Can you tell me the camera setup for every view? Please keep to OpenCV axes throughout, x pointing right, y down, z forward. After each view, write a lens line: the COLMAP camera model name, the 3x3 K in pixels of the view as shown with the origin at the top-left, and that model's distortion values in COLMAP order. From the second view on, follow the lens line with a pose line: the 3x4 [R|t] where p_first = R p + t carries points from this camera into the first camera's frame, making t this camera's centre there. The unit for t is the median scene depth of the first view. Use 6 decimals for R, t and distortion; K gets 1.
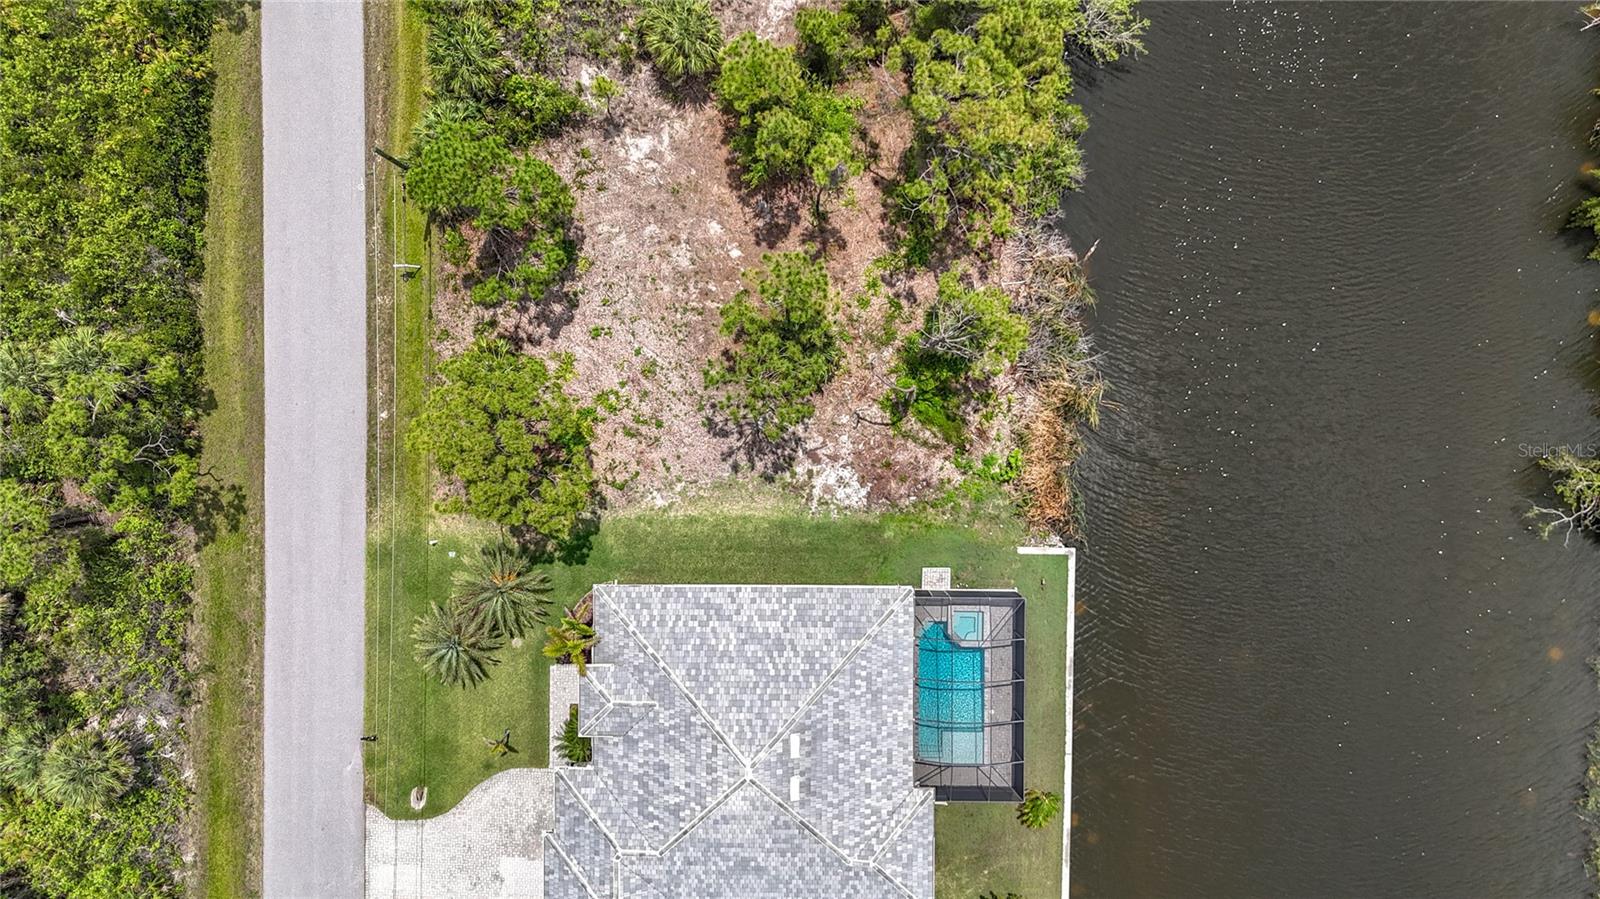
lens RADIAL K [[1157.6, 0, 794.3], [0, 1157.6, 446.3], [0, 0, 1]] dist [0.139503, -0.298920]
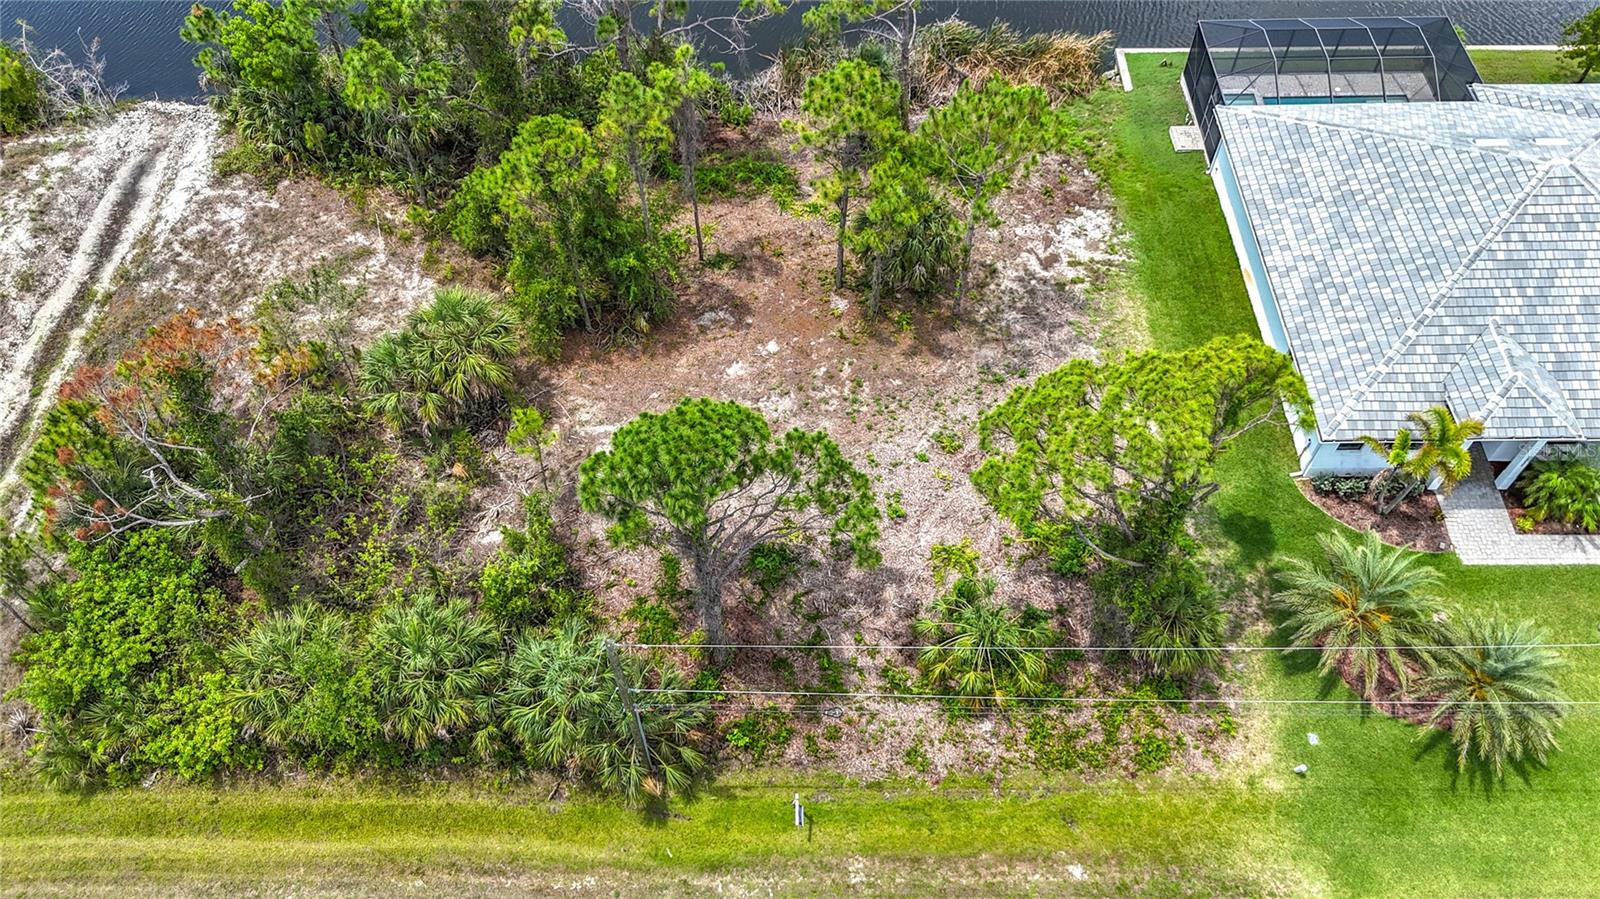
lens RADIAL K [[1187.8, 0, 788.4], [0, 1187.8, 437.3], [0, 0, 1]] dist [0.054363, -0.039829]
pose [[-0.003515, -0.802772, 0.596276, -0.520309], [0.999710, -0.017038, -0.017045, -0.144912], [0.023843, 0.596043, 0.802599, 0.458422]]
